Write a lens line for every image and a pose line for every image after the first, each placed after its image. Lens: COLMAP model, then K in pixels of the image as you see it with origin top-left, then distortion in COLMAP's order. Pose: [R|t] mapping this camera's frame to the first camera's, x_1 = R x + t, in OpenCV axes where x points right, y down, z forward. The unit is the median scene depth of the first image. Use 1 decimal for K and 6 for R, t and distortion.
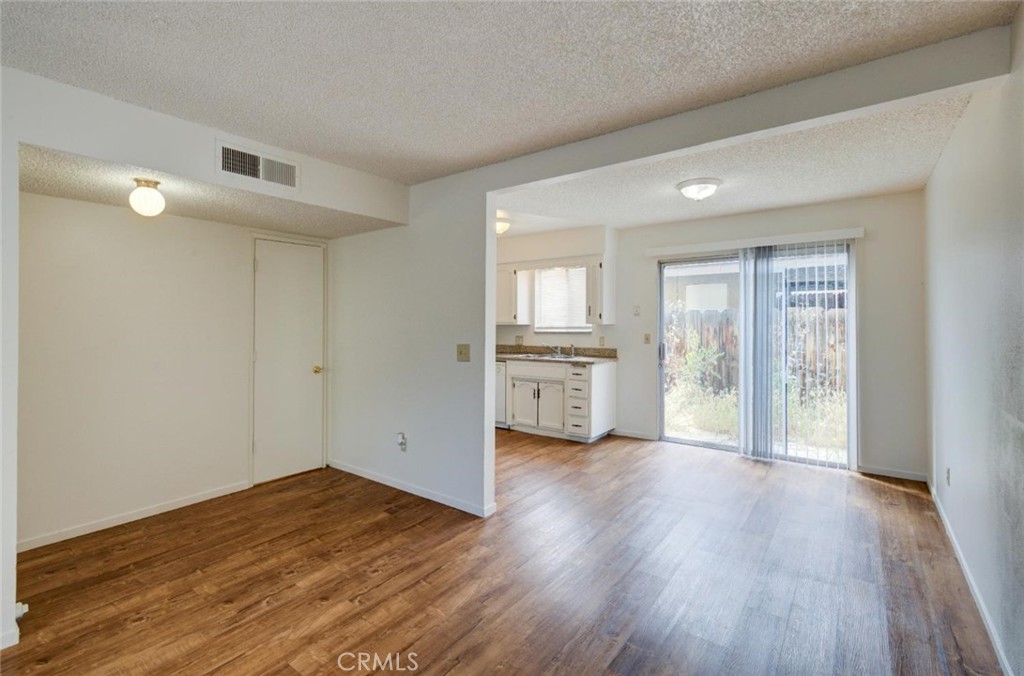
lens RADIAL K [[453.1, 0, 498.8], [0, 453.1, 319.7], [0, 0, 1]] dist [0.009035, 0.000603]
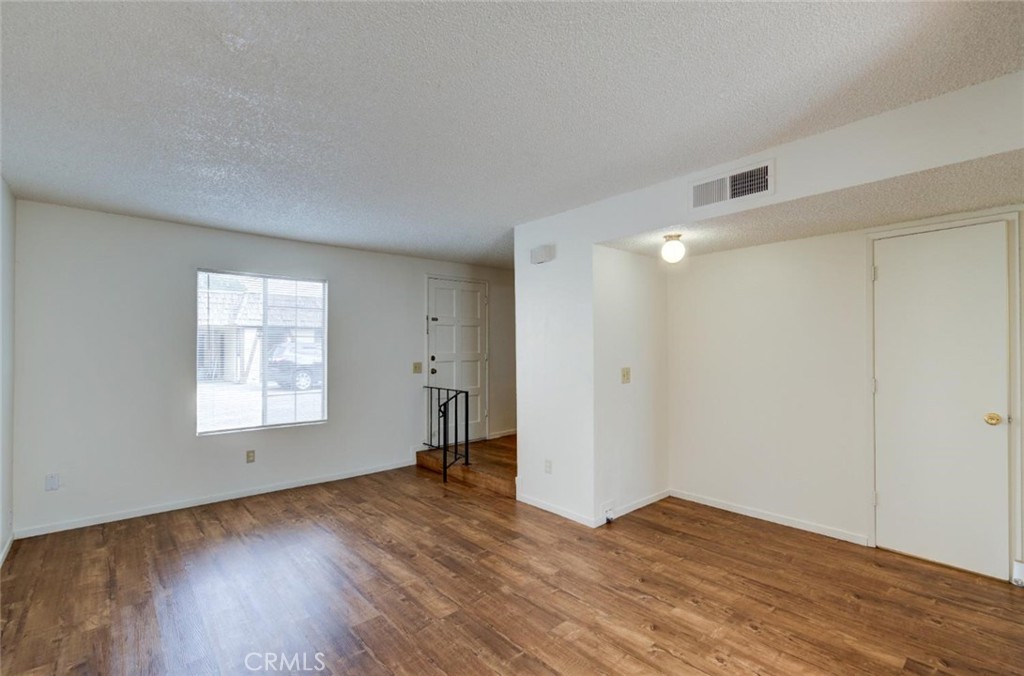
lens RADIAL K [[453.1, 0, 507.9], [0, 453.1, 345.3], [0, 0, 1]] dist [0.009035, 0.000603]
pose [[-0.179392, -0.000292, -0.983778, 0.540624], [0.016435, 0.999860, -0.003293, -0.001390], [0.983640, -0.016759, -0.179362, 0.731540]]
